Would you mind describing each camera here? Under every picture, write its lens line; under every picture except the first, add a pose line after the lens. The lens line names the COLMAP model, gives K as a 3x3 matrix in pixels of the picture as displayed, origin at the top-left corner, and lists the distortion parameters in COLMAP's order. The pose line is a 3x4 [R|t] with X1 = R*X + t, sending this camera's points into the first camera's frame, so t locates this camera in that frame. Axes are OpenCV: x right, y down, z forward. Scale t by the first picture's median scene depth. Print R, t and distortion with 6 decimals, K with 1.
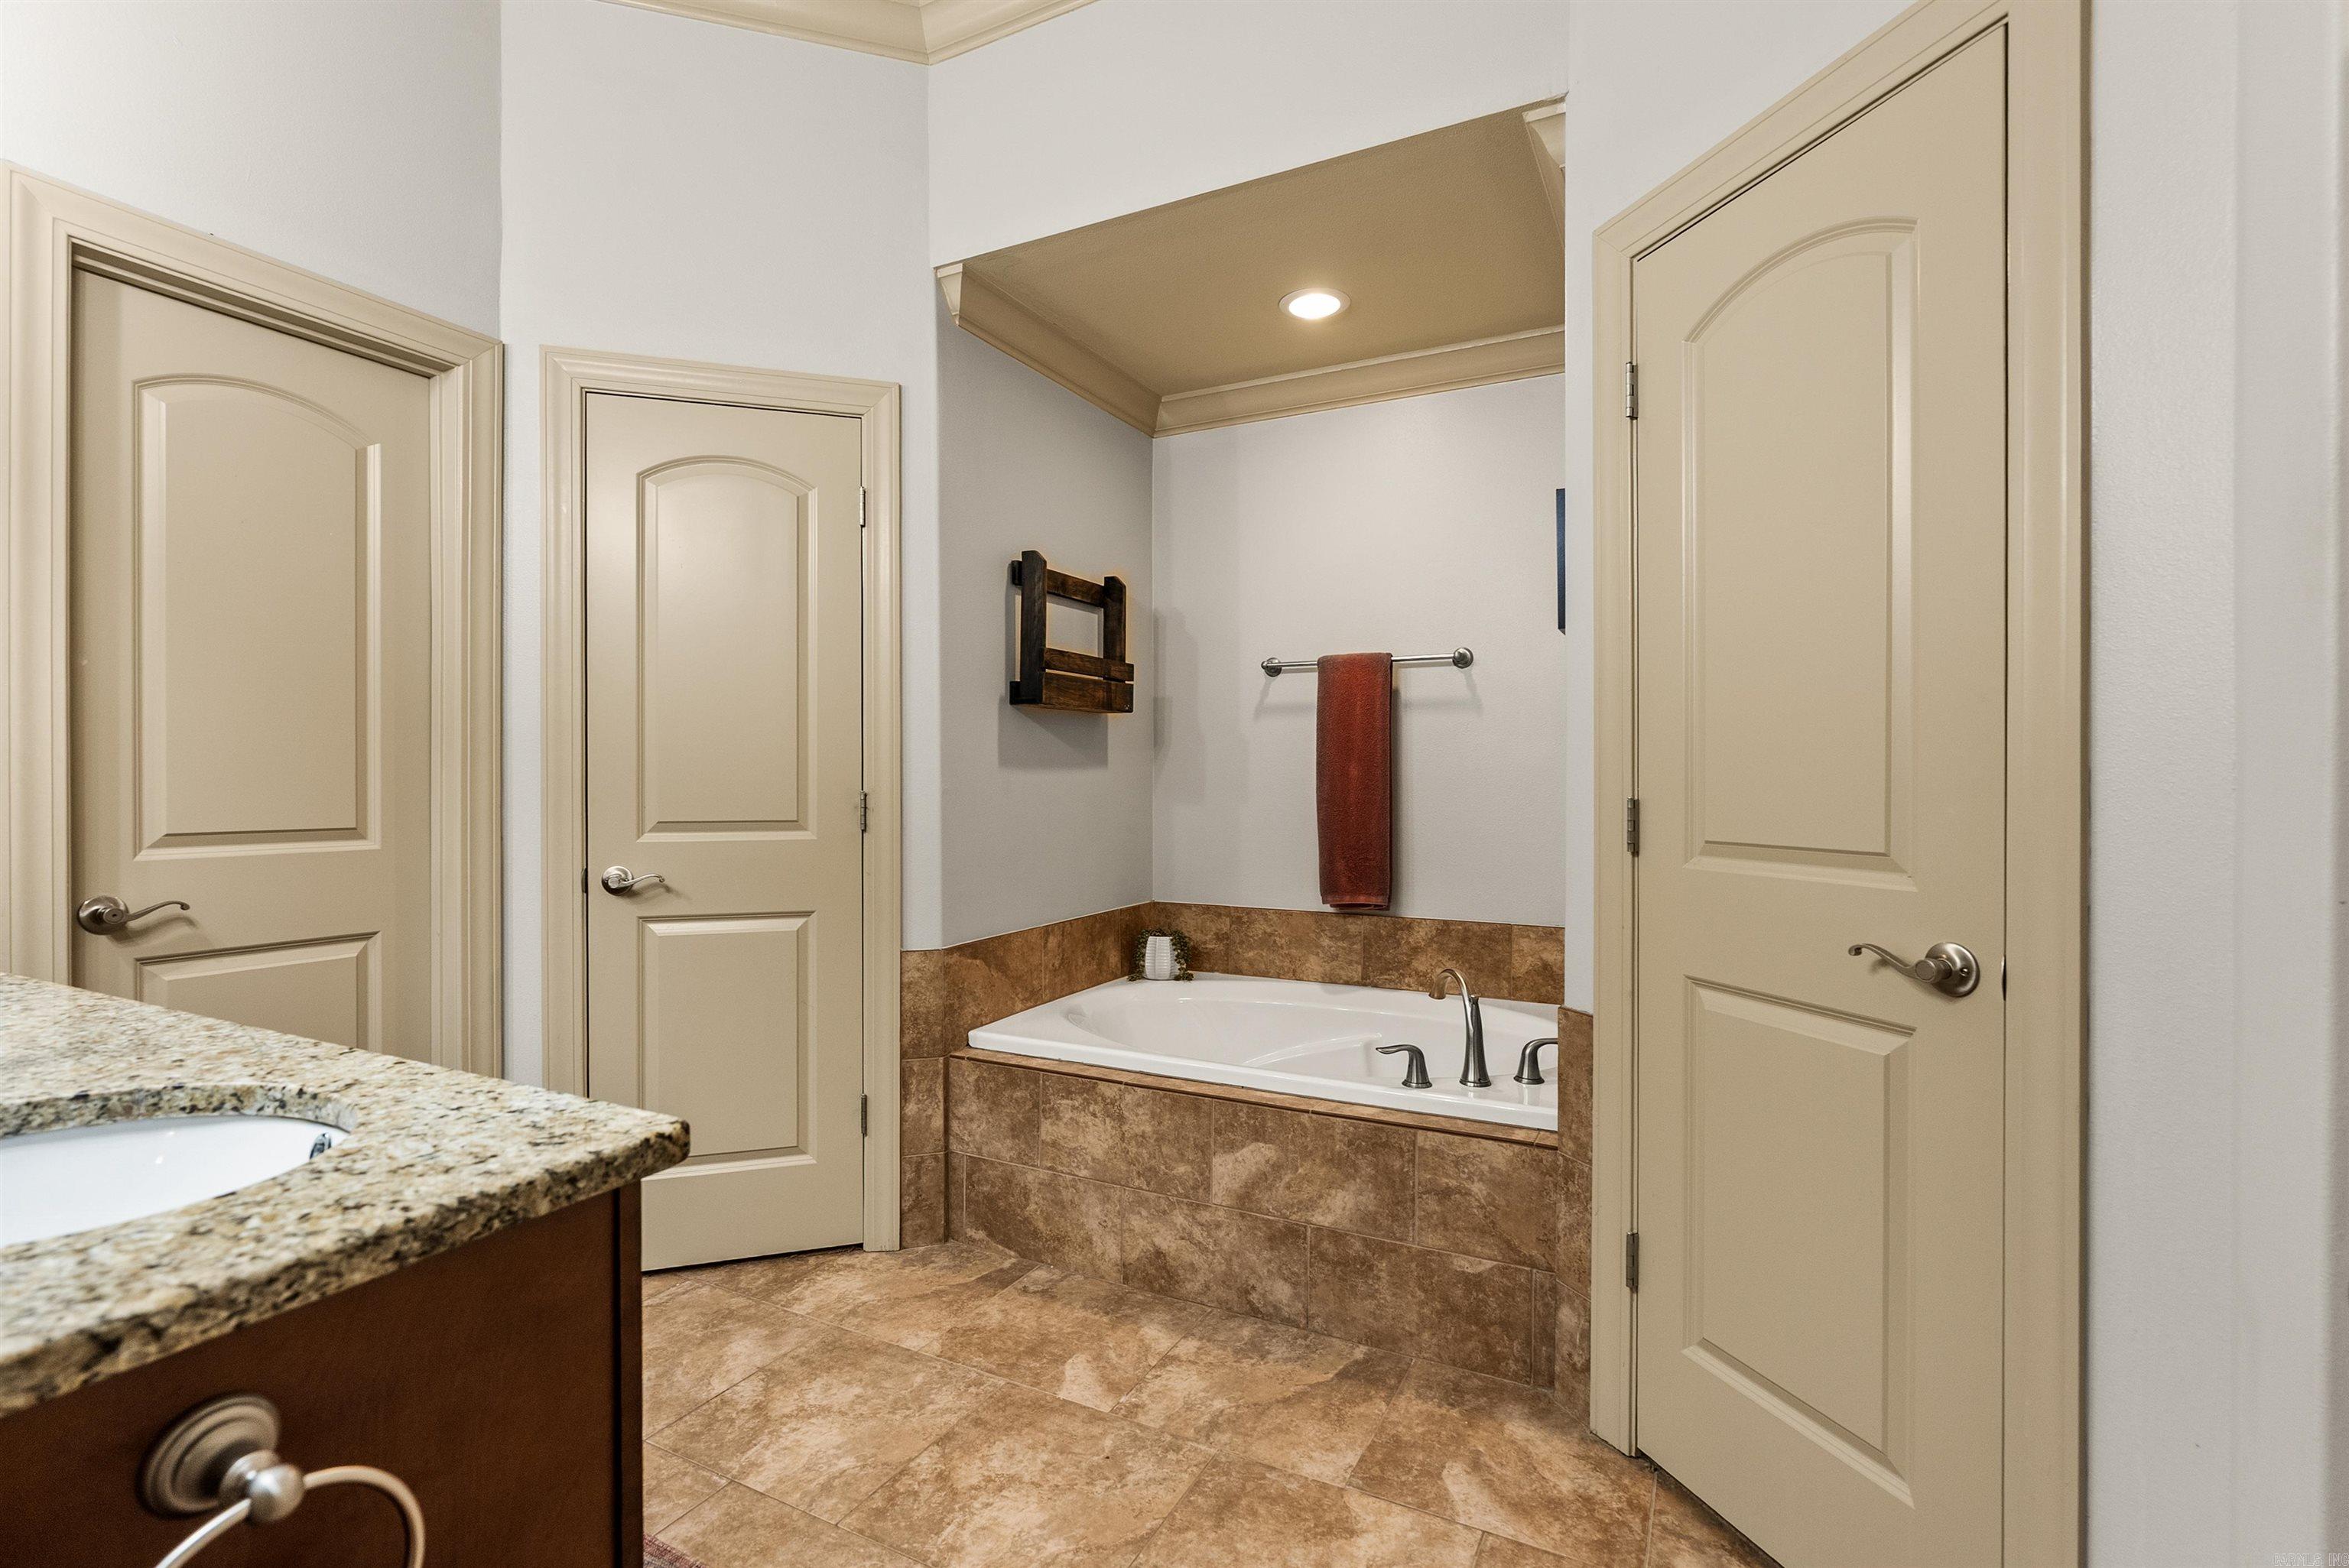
lens RADIAL K [[1072.1, 0, 1175.4], [0, 1072.1, 791.8], [0, 0, 1]] dist [-0.006268, 0.001805]
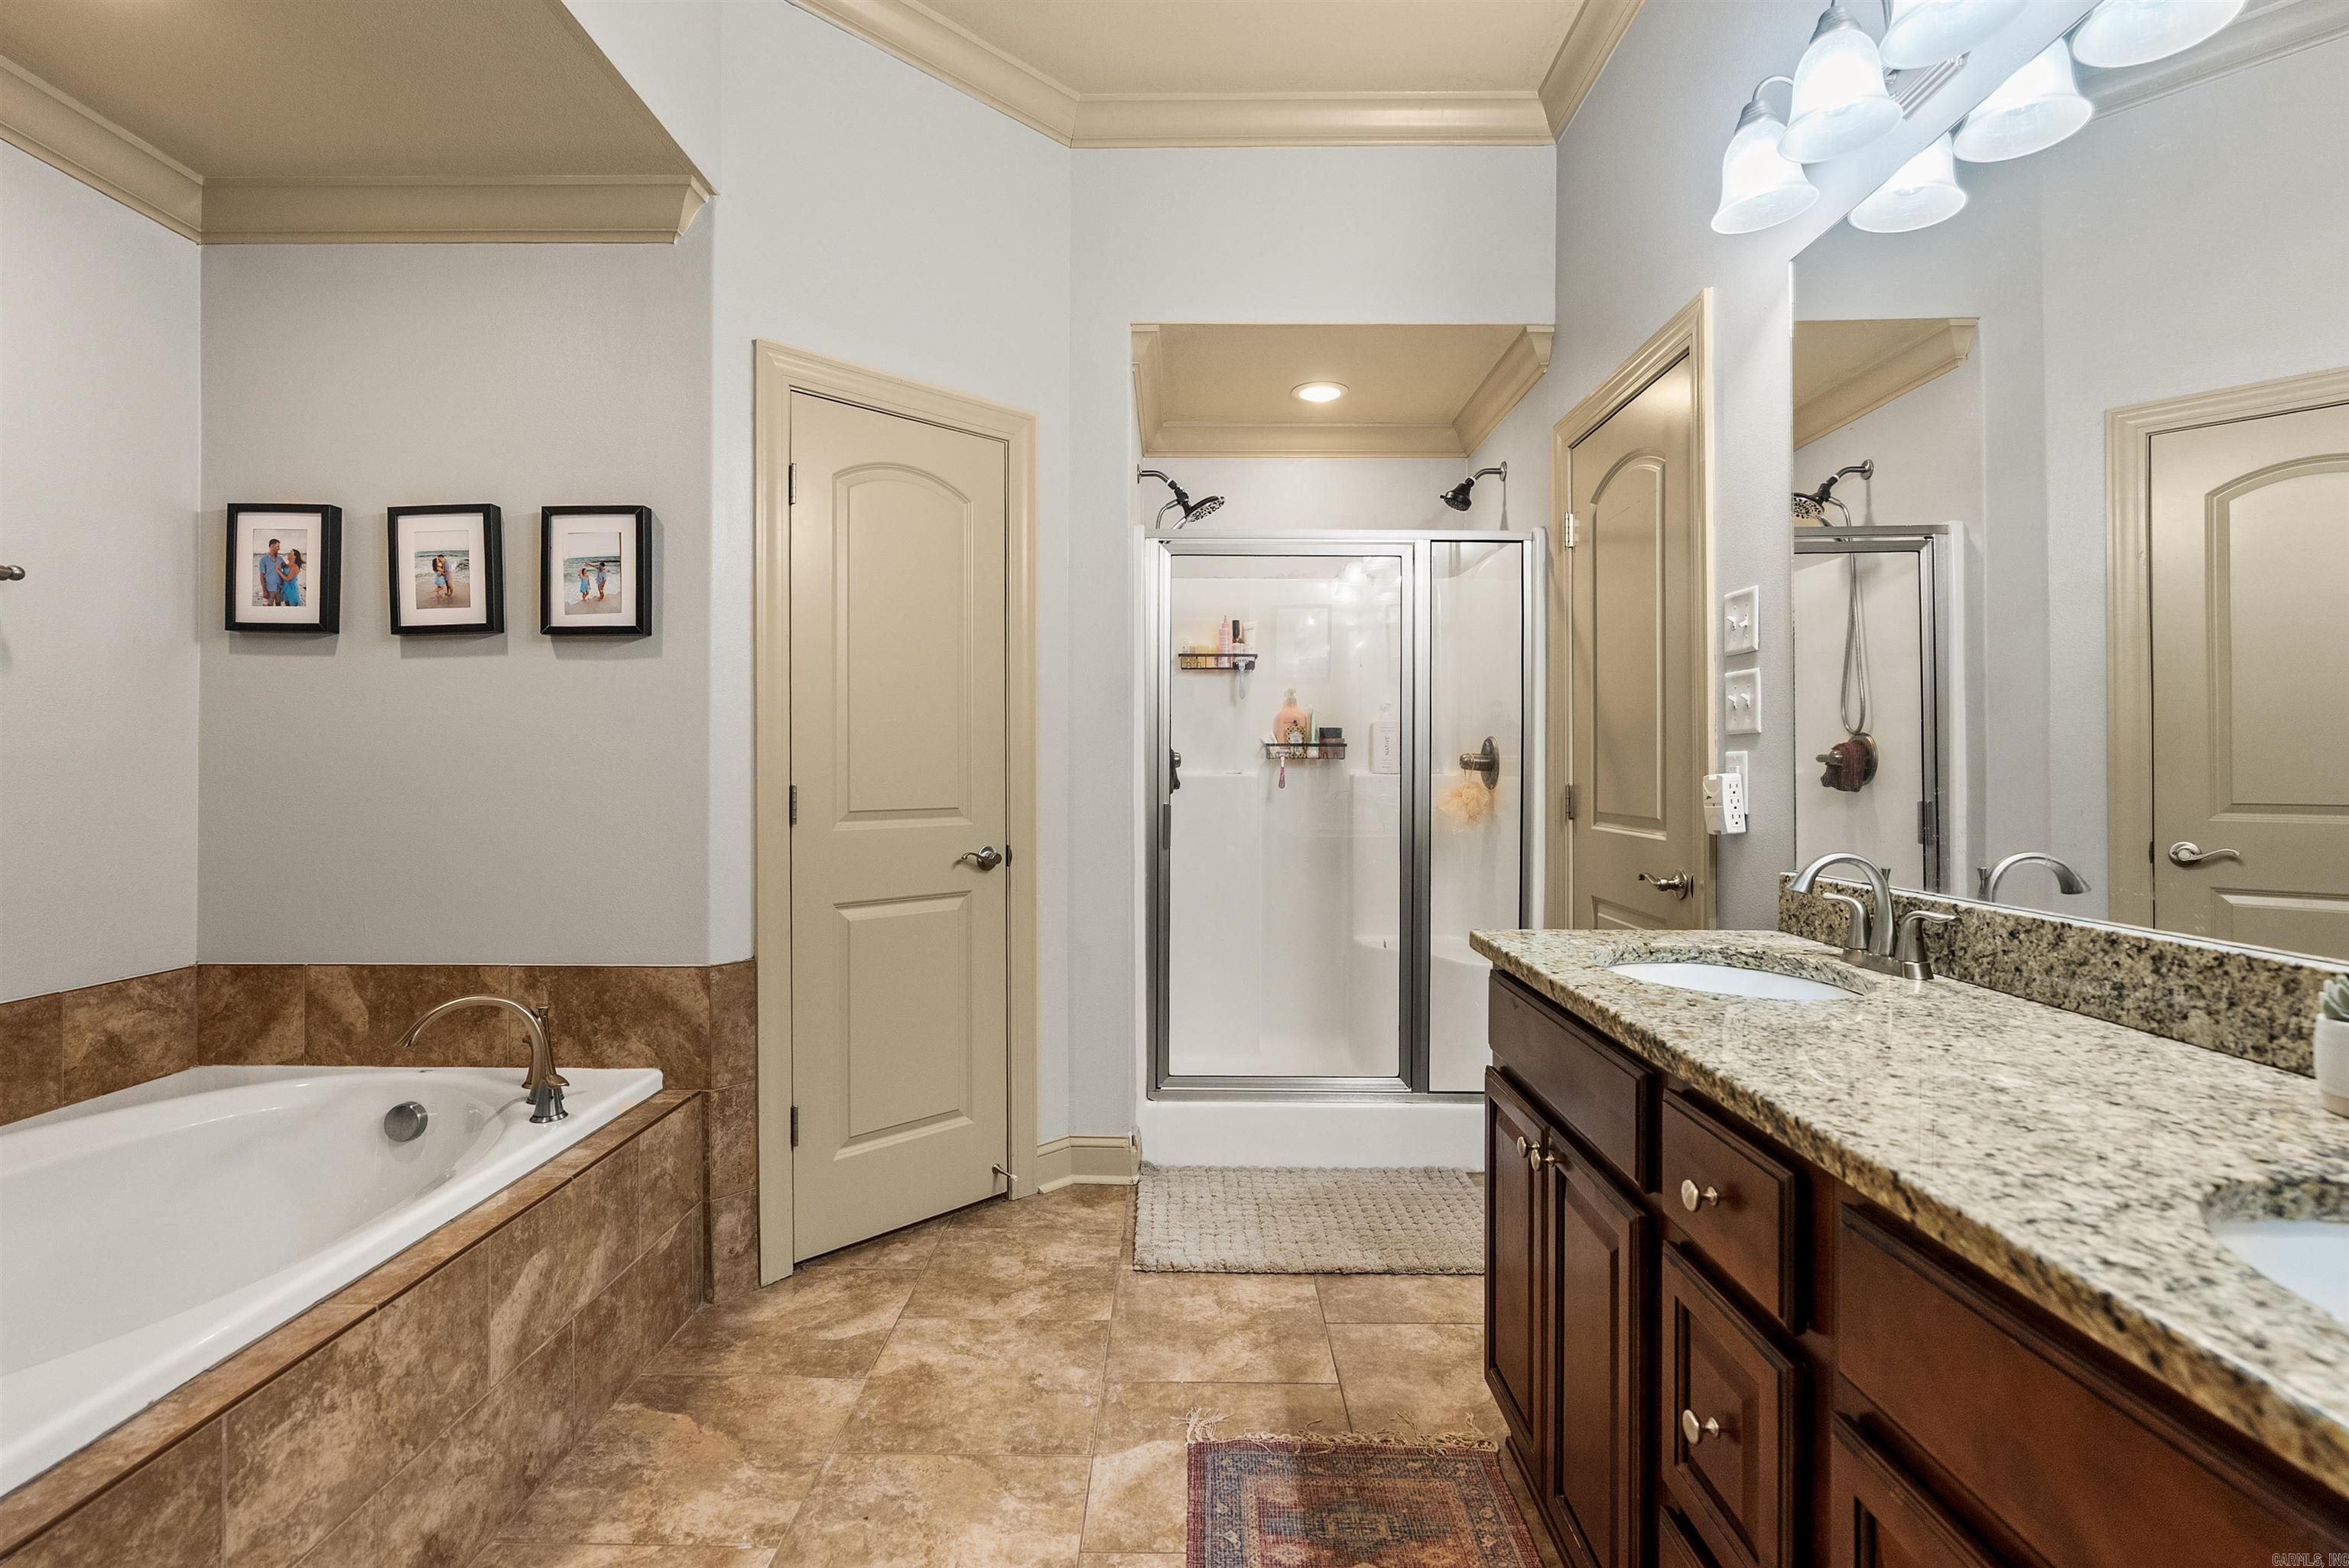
lens RADIAL K [[1072.1, 0, 1175.4], [0, 1072.1, 791.8], [0, 0, 1]] dist [-0.006268, 0.001805]
pose [[-0.450600, -0.017305, 0.892558, -0.787197], [0.011893, 0.999607, 0.025384, -0.010377], [-0.892647, 0.022054, -0.450217, 0.932183]]
